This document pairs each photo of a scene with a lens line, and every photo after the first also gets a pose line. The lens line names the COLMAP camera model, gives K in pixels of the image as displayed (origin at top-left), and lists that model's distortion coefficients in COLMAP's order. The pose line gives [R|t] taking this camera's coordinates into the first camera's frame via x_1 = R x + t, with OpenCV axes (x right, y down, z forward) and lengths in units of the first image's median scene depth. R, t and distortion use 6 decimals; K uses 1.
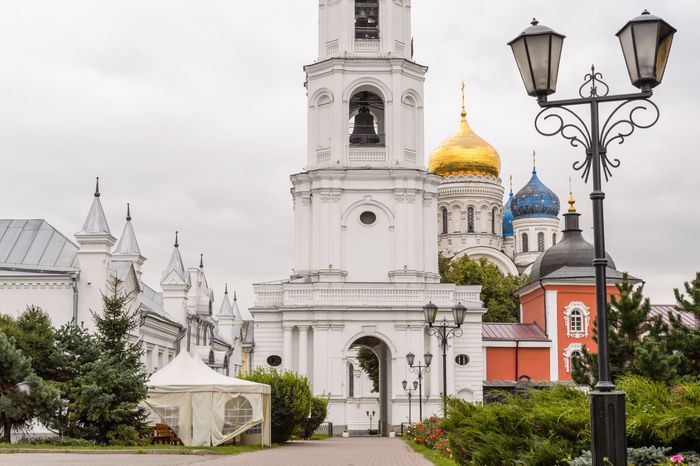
lens RADIAL K [[1056.9, 0, 350.0], [0, 1056.9, 233.0], [0, 0, 1]] dist [0.008126, 0.005529]
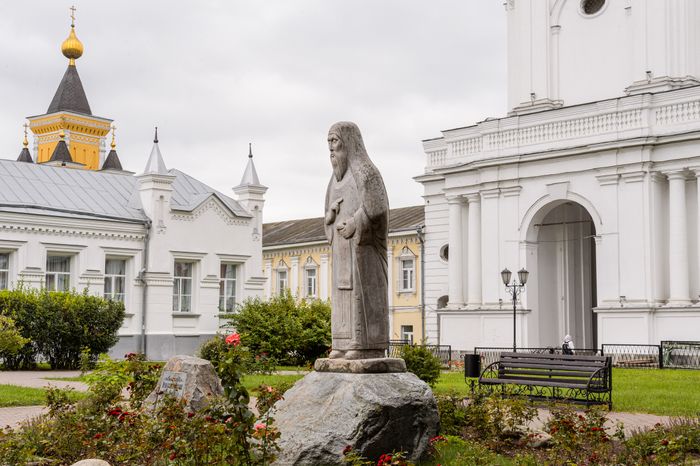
lens RADIAL K [[984.1, 0, 350.0], [0, 984.1, 233.0], [0, 0, 1]] dist [0.096074, -0.006394]
pose [[0.710367, -0.069762, -0.700366, 0.315218], [0.112320, 0.993560, 0.014957, 0.094070], [0.694812, -0.089290, 0.713627, 0.530328]]
